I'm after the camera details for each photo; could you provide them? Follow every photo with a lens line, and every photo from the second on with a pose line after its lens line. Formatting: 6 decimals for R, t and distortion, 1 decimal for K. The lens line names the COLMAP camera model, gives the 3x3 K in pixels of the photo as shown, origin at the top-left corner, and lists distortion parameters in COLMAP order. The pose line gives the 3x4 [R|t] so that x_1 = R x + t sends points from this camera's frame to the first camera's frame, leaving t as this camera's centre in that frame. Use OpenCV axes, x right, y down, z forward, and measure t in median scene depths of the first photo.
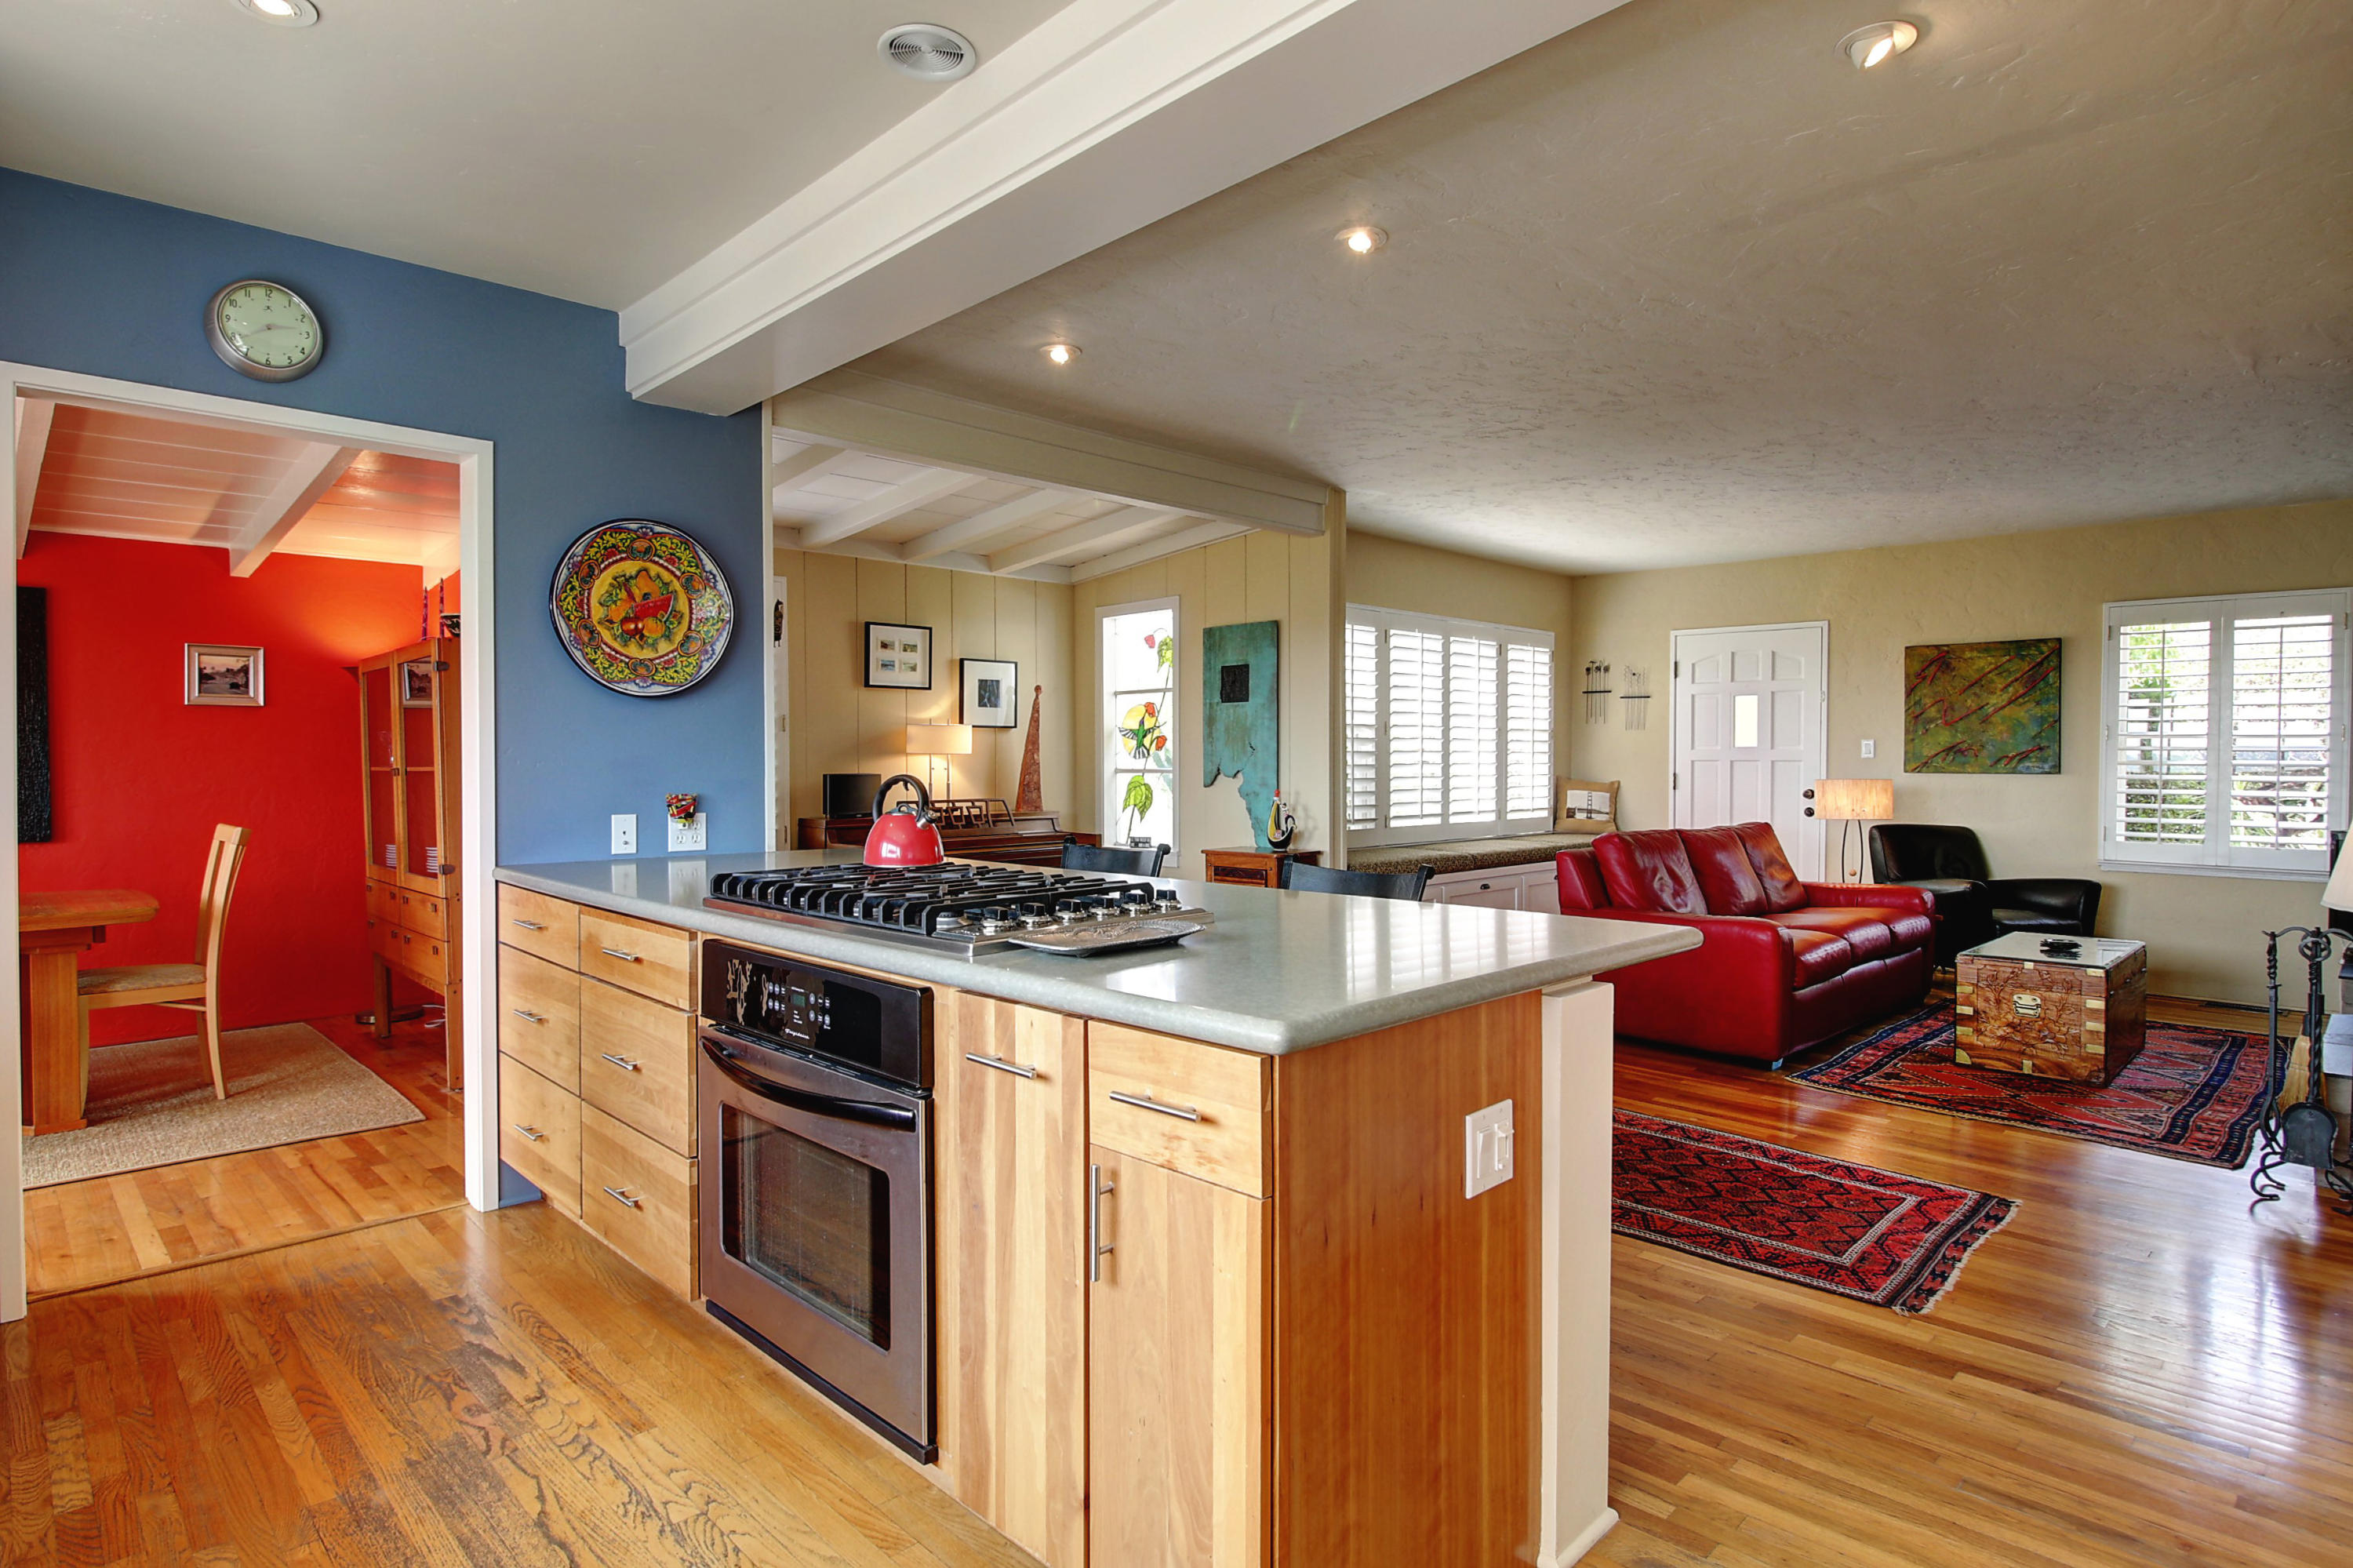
lens RADIAL K [[1264.1, 0, 1132.3], [0, 1264.1, 787.7], [0, 0, 1]] dist [-0.030862, -0.000896]
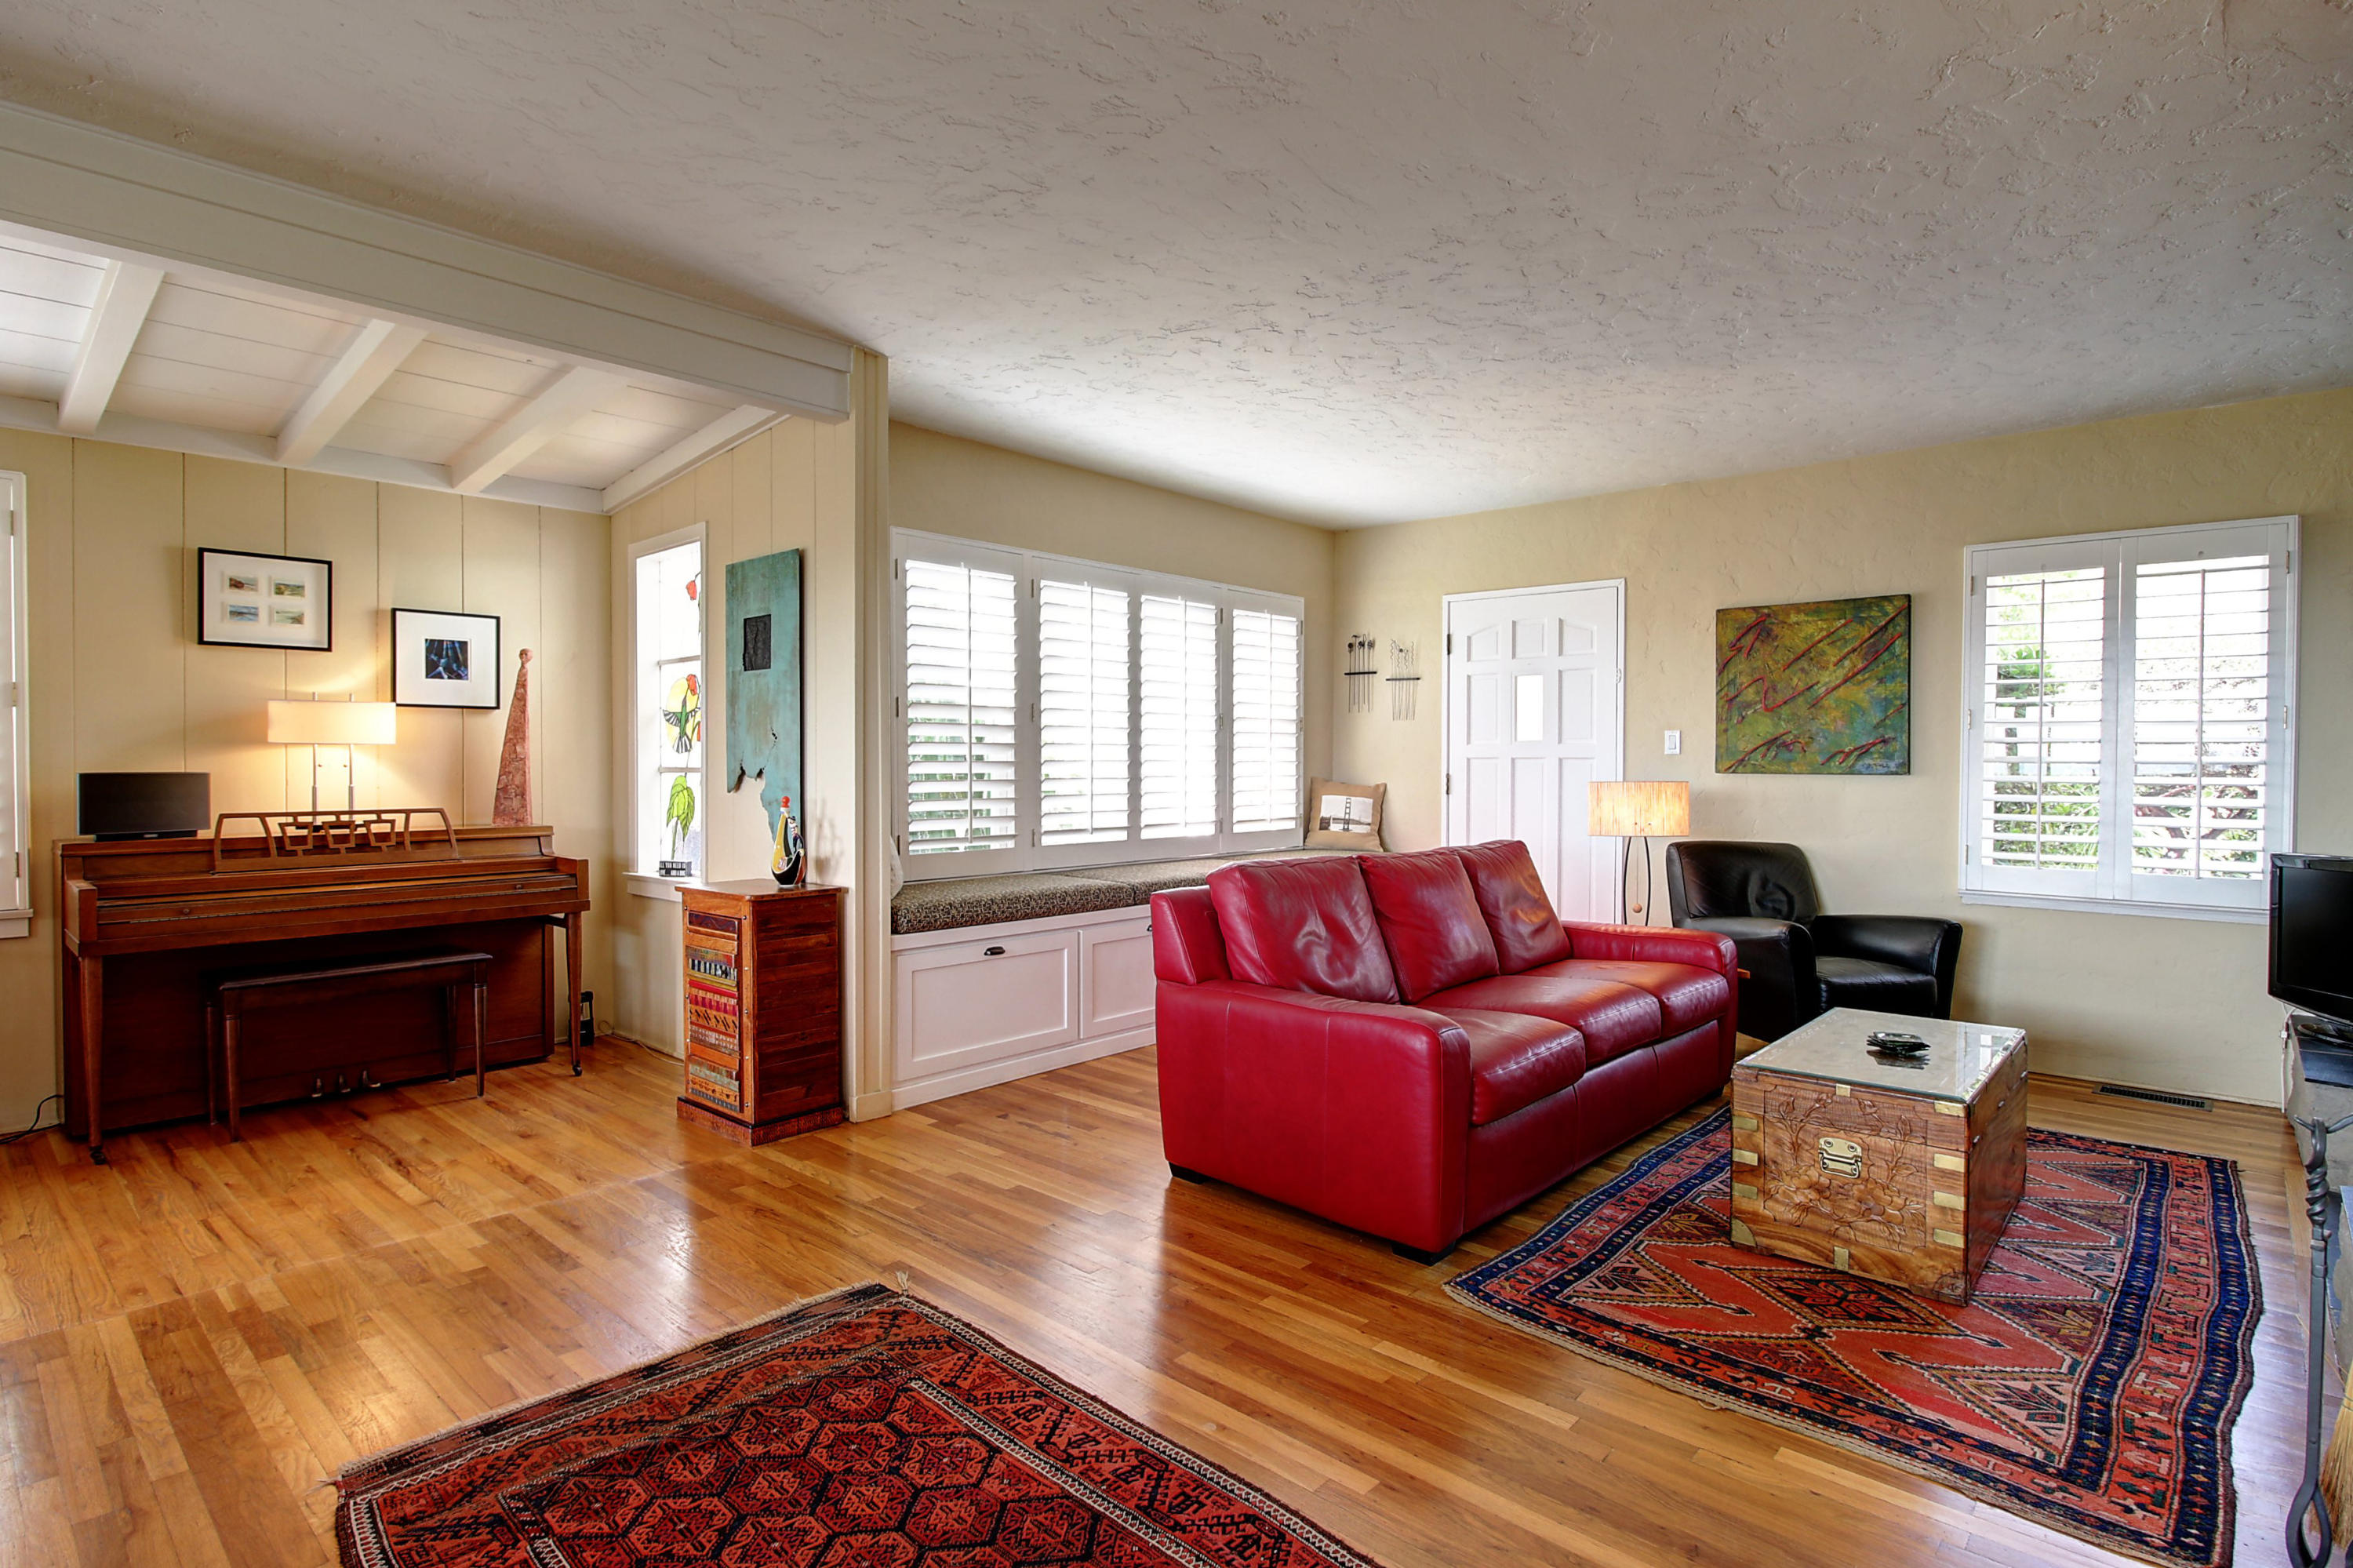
lens RADIAL K [[1188.4, 0, 1183.6], [0, 1188.4, 784.9], [0, 0, 1]] dist [-0.021235, -0.003509]
pose [[0.997117, 0.000517, 0.075881, 0.255637], [-0.000219, 0.999992, -0.003939, -0.002046], [-0.075882, 0.003911, 0.997109, 0.323236]]
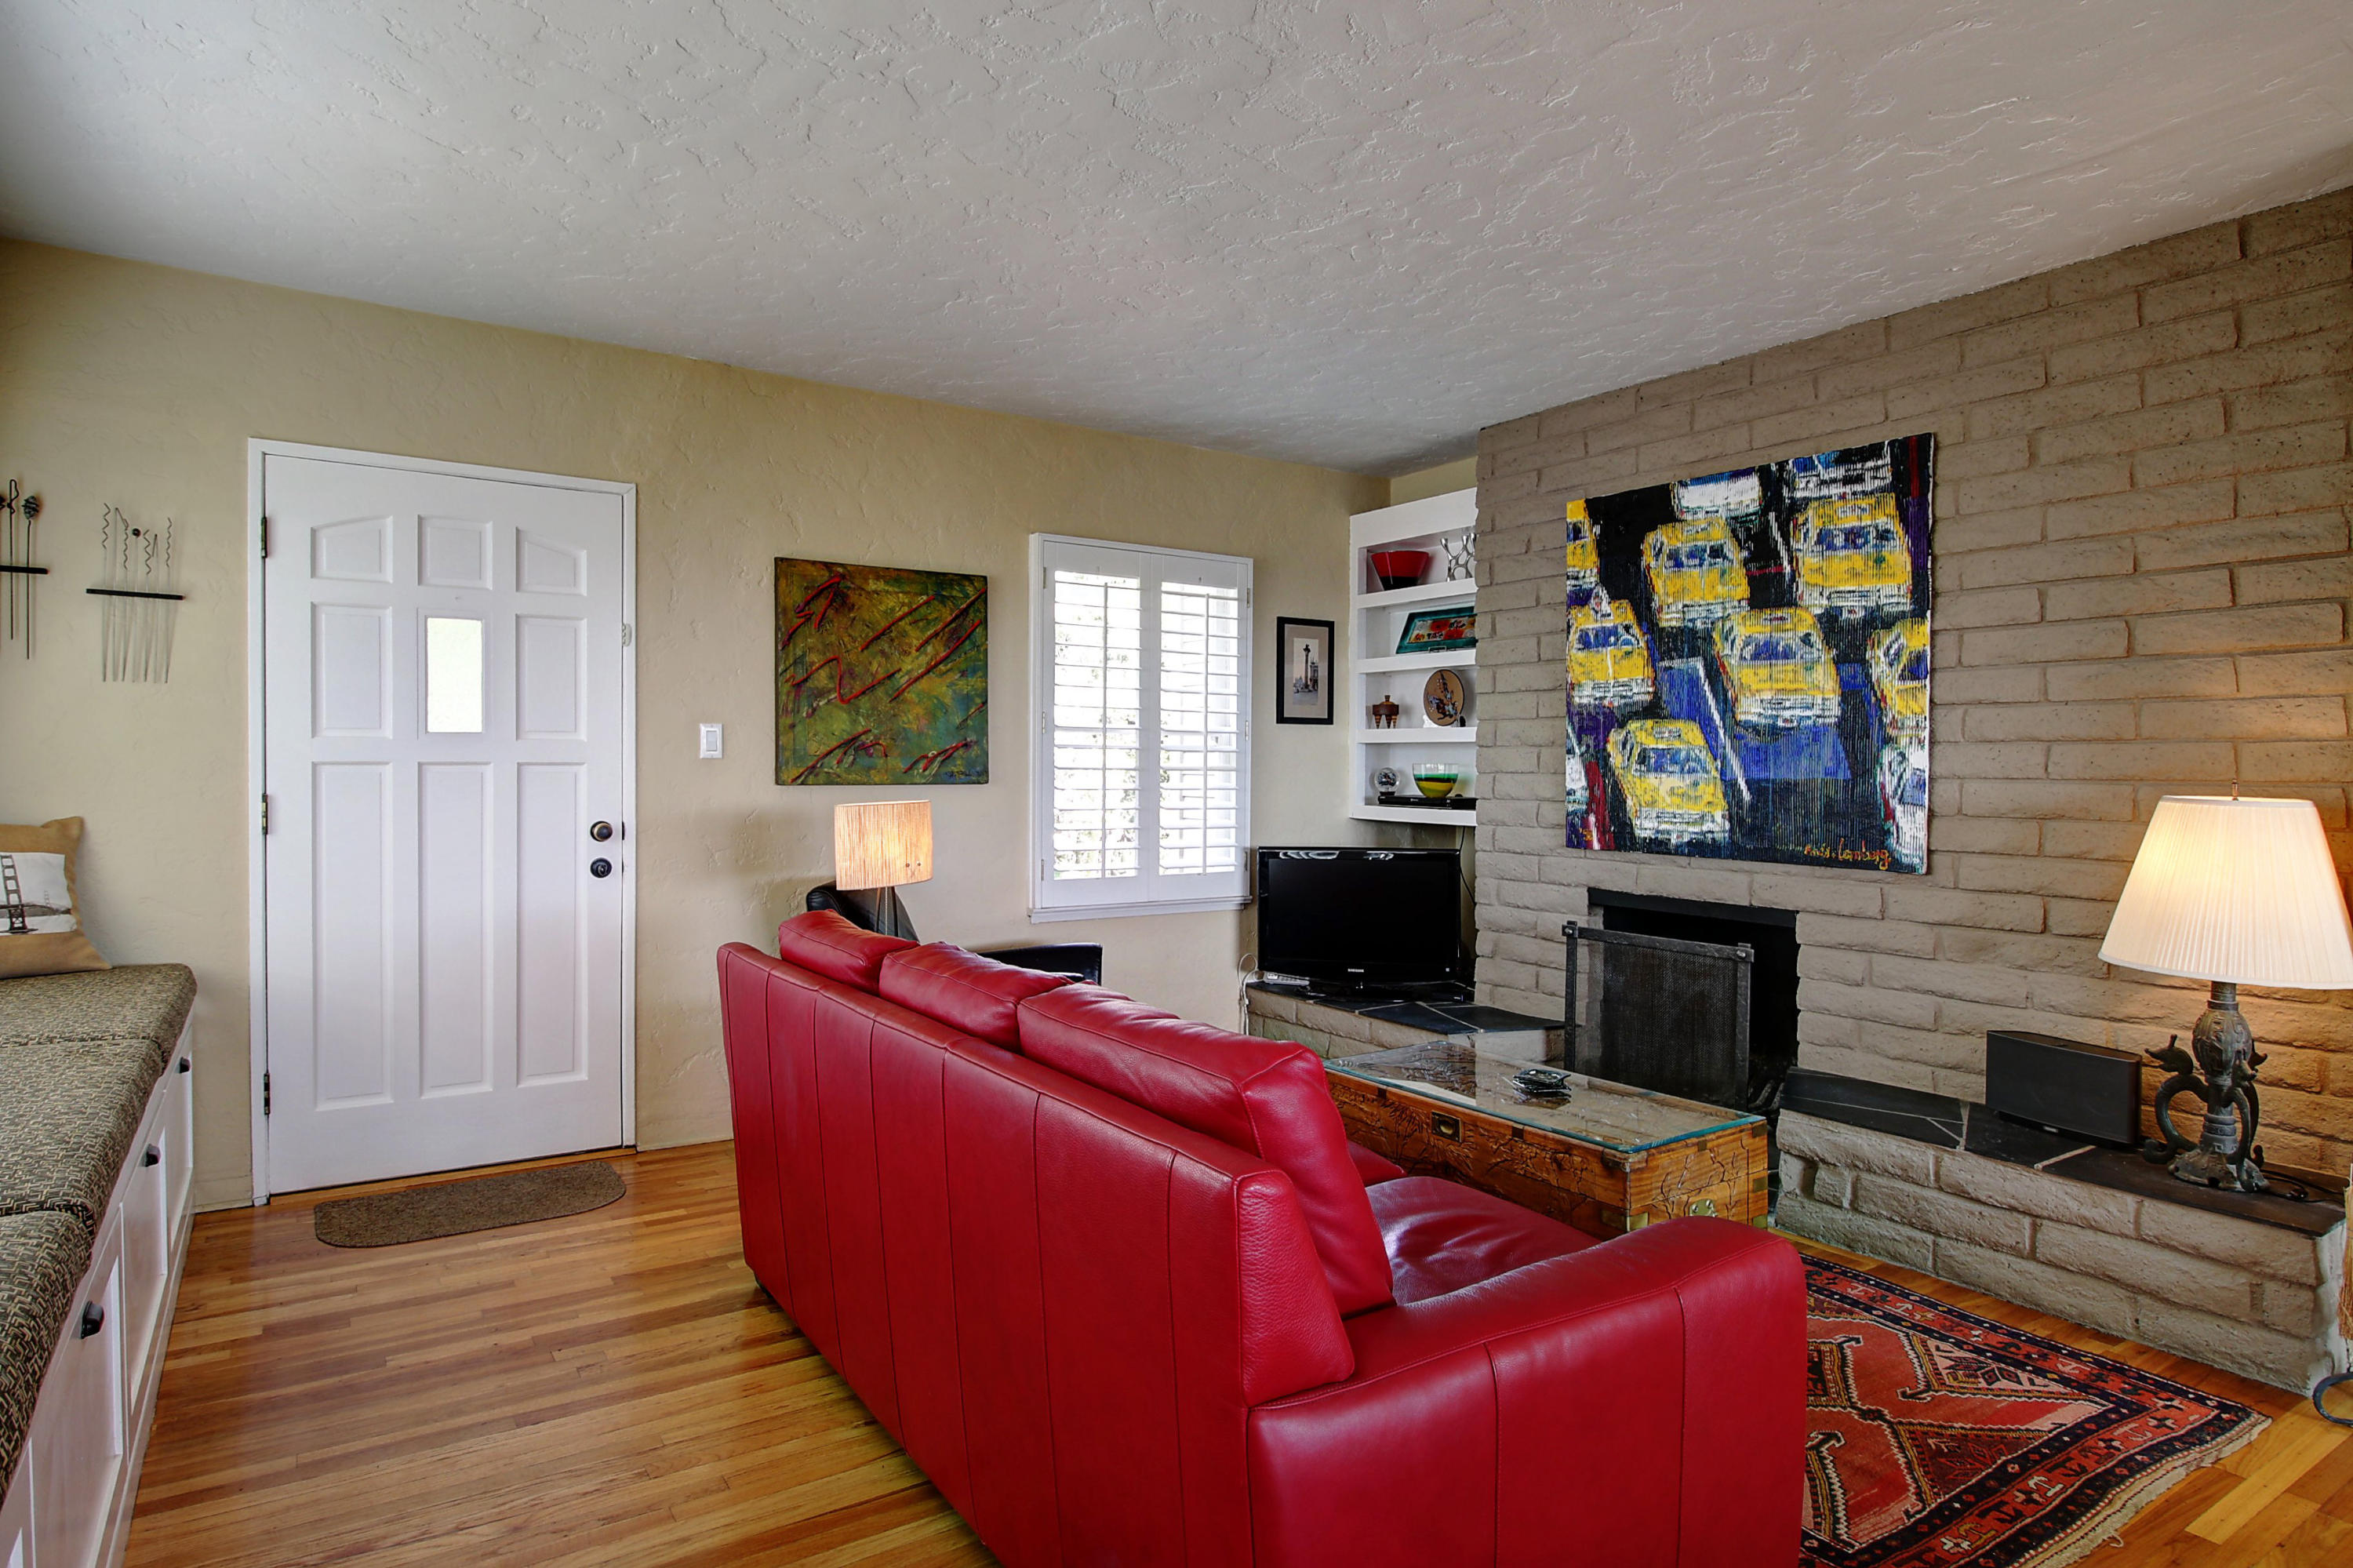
lens RADIAL K [[1291.2, 0, 1170.6], [0, 1291.2, 771.6], [0, 0, 1]] dist [-0.005018, -0.002853]
pose [[0.170835, -0.010299, 0.985246, 0.091056], [0.015583, 0.999849, 0.007750, -0.021397], [-0.985176, 0.014029, 0.170970, 0.791946]]
